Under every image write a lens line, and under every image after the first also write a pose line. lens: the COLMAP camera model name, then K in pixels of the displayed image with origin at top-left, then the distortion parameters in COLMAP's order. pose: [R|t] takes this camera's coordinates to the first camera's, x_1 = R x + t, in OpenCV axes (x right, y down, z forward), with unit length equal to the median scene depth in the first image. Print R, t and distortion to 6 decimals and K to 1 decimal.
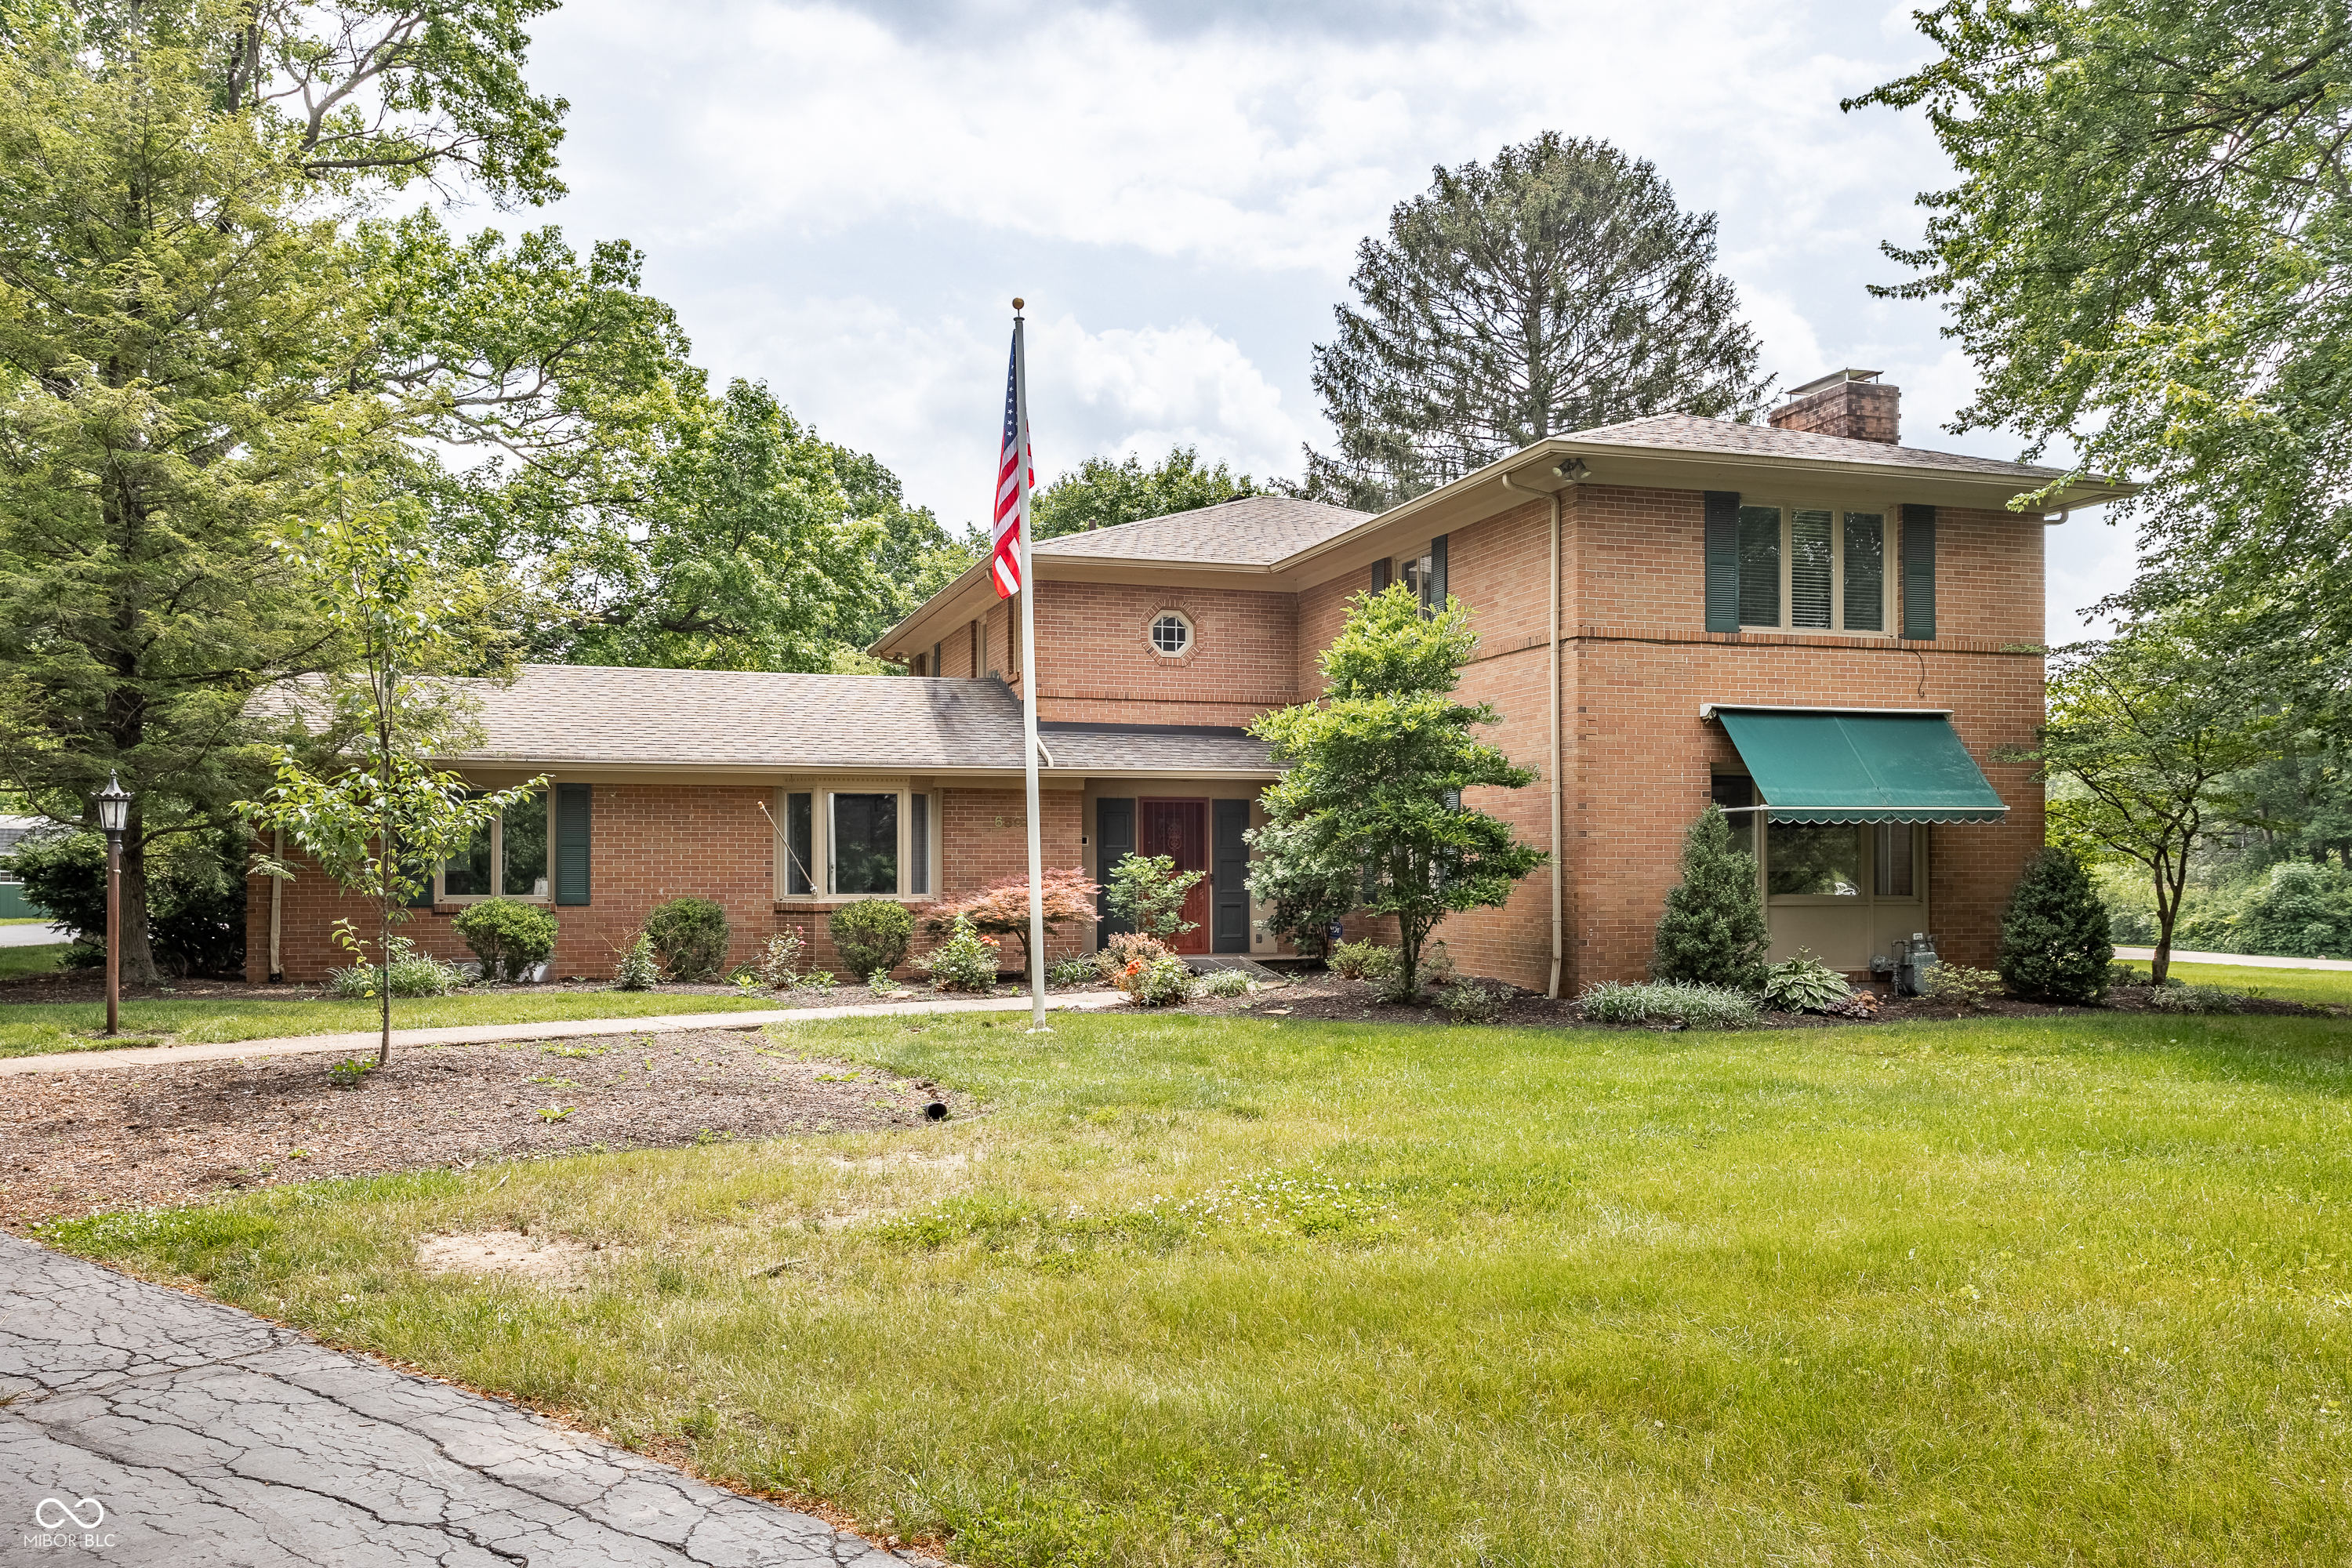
lens RADIAL K [[1905.6, 0, 1232.0], [0, 1905.6, 783.8], [0, 0, 1]] dist [0.005213, 0.000468]
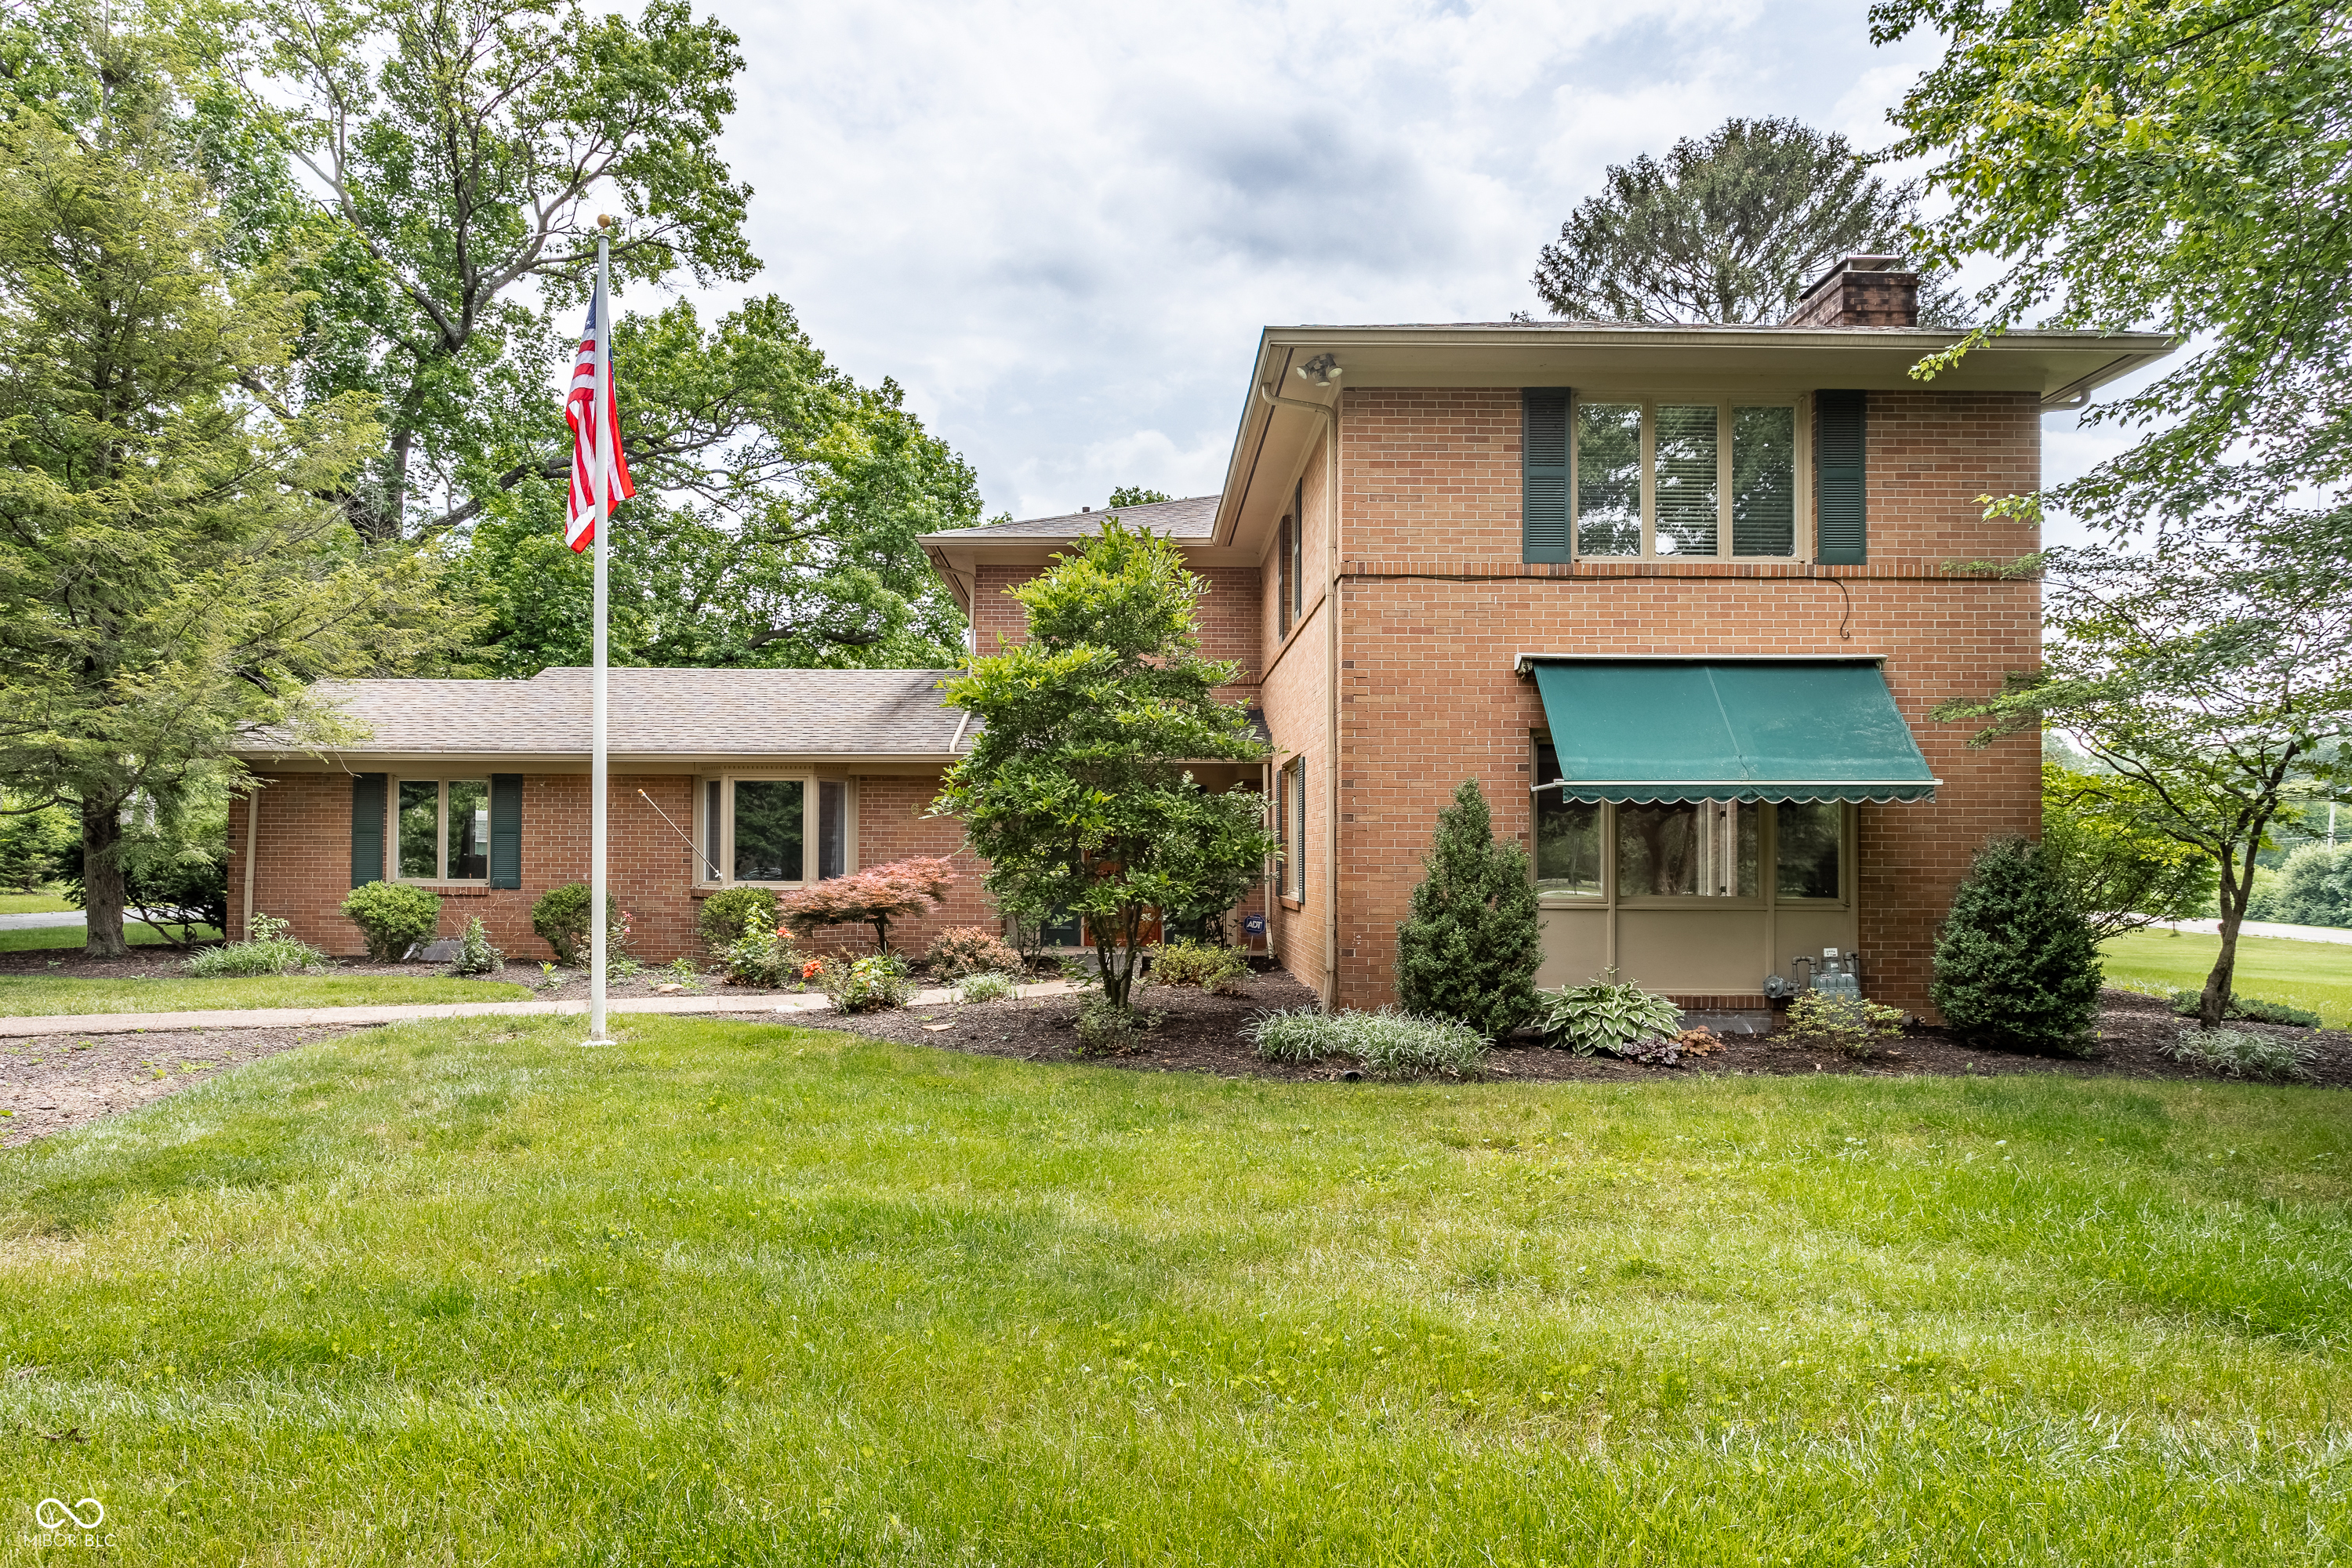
lens RADIAL K [[1549.1, 0, 1176.0], [0, 1549.1, 784.0], [0, 0, 1]] dist [-0.011878, -0.000648]
pose [[0.953286, -0.008378, -0.301954, 0.298872], [0.007848, 0.999965, -0.002970, 0.012569], [0.301968, 0.000462, 0.953318, 0.334638]]
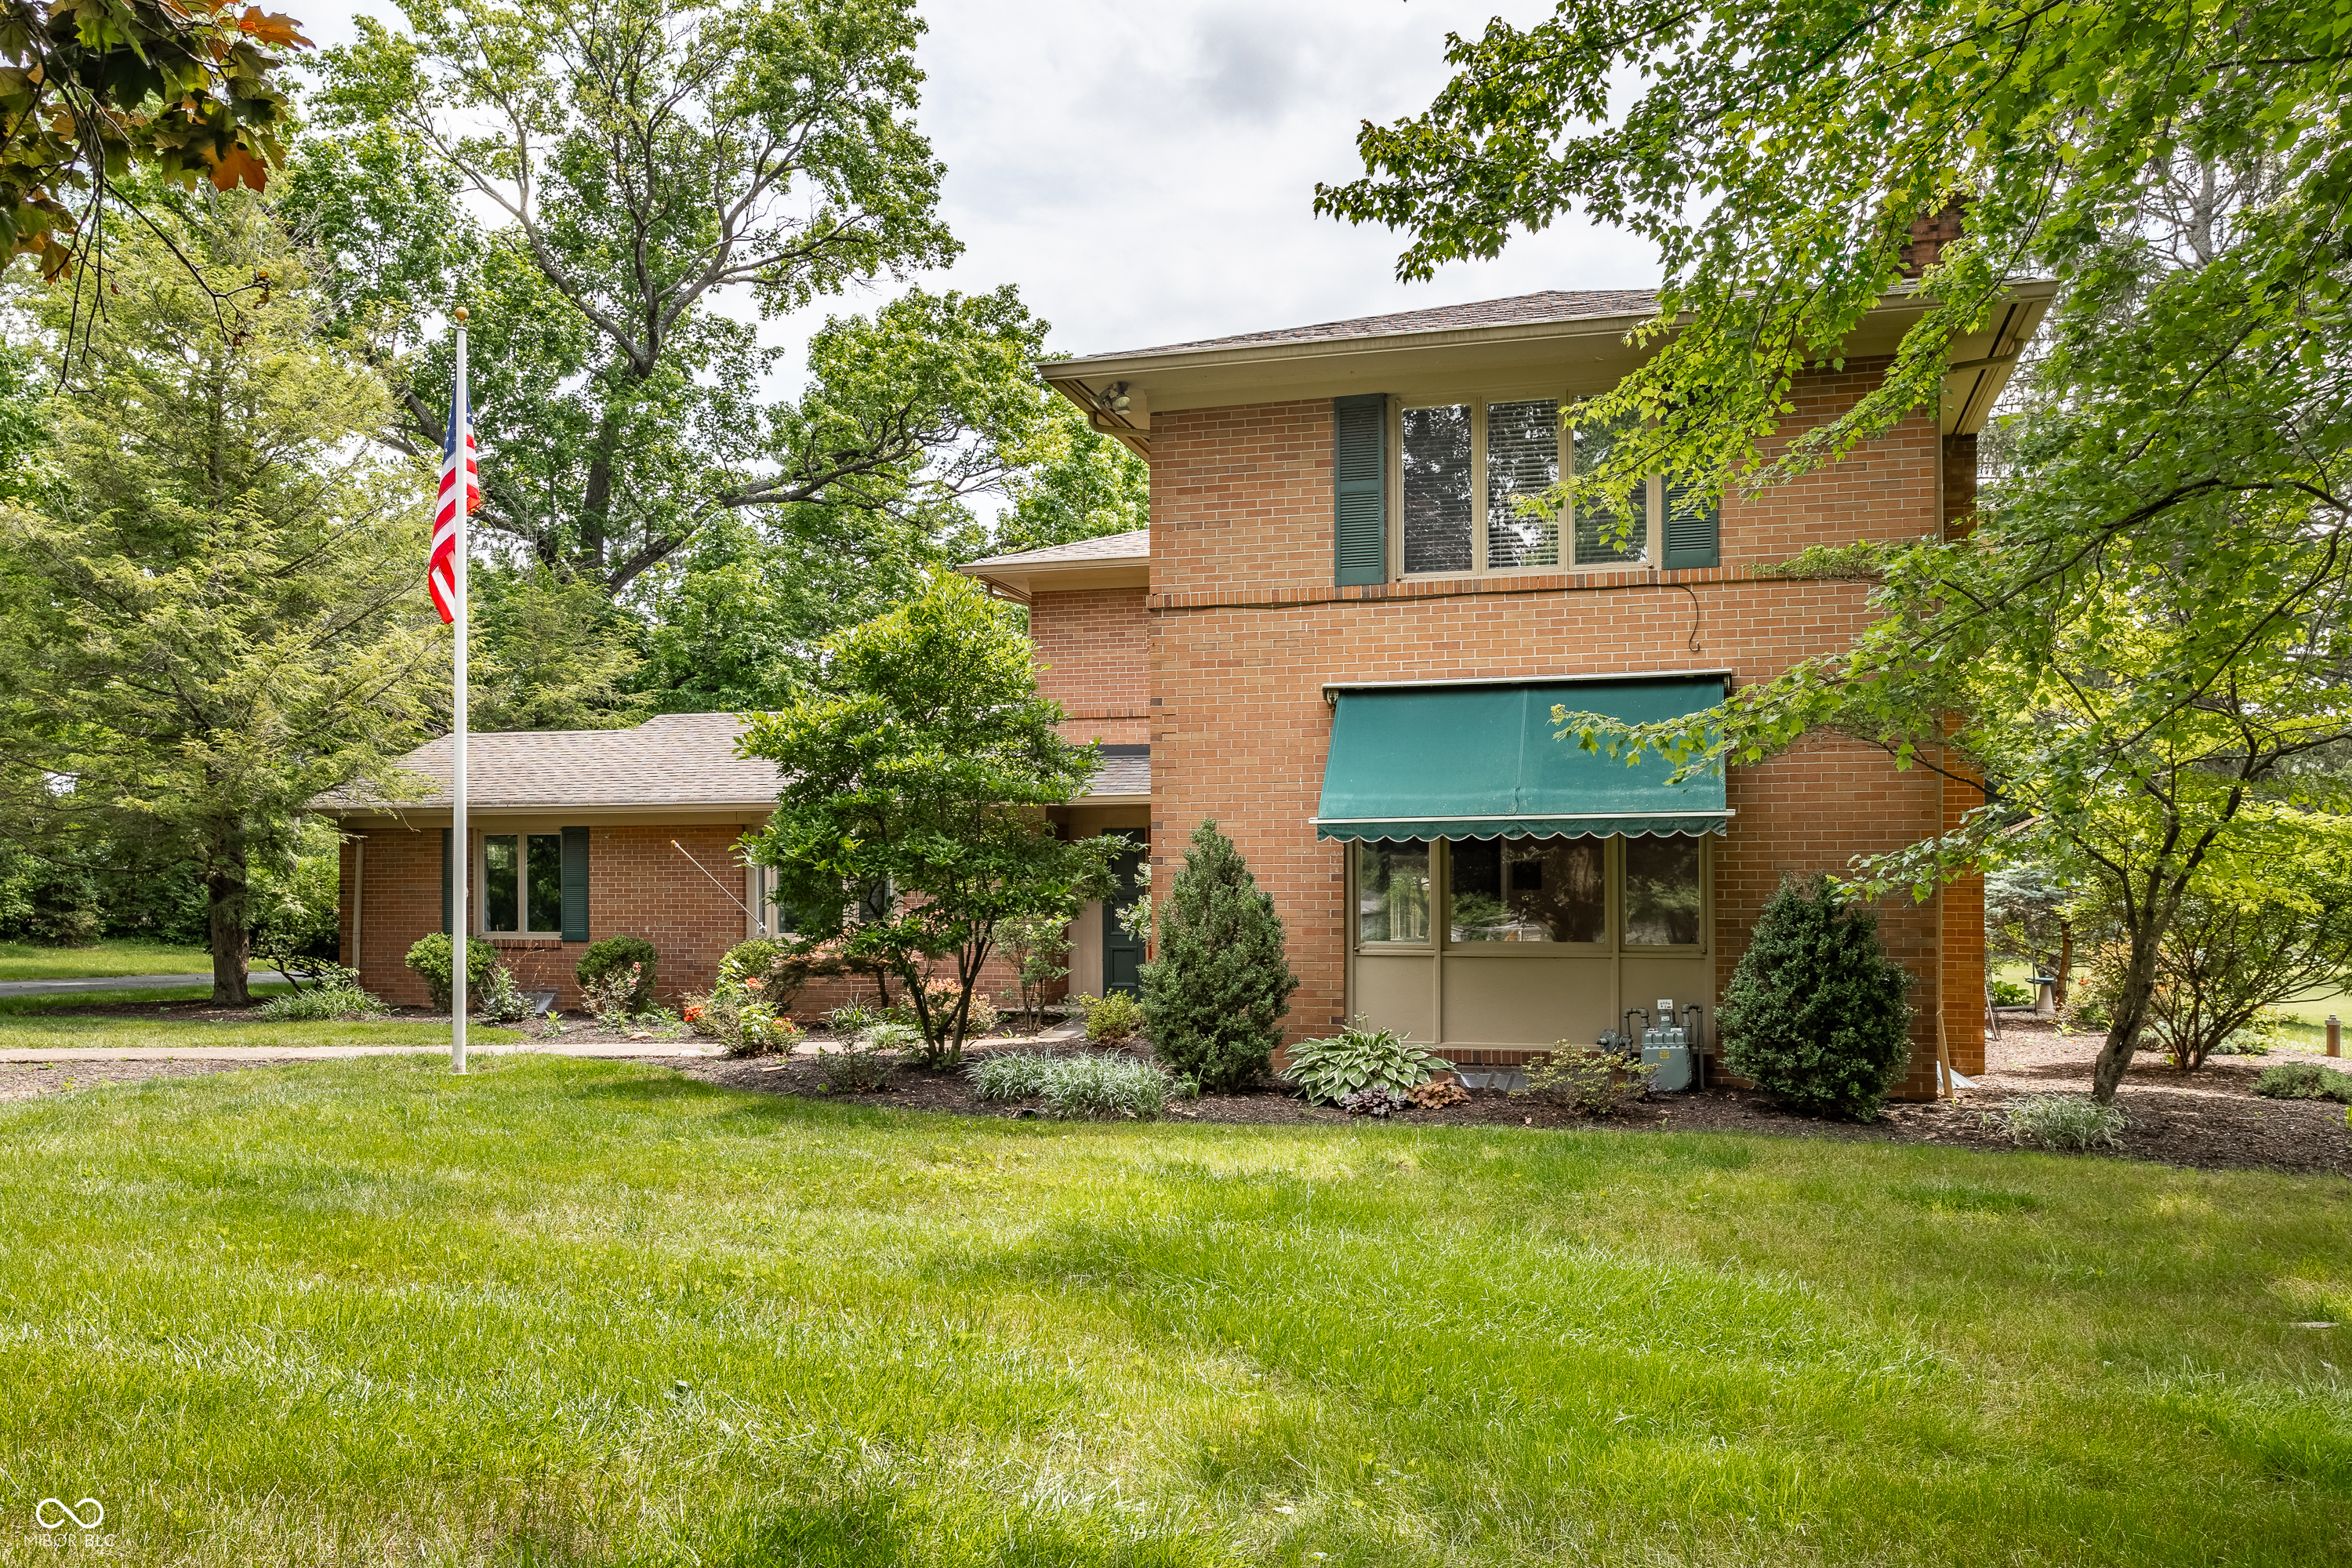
lens RADIAL K [[1991.2, 0, 1180.7], [0, 1991.2, 843.3], [0, 0, 1]] dist [0.006146, 0.004099]
pose [[0.823888, -0.018630, -0.566447, 0.624996], [0.024804, 0.999687, 0.003198, 0.015877], [0.566210, -0.016684, 0.824092, 0.317580]]
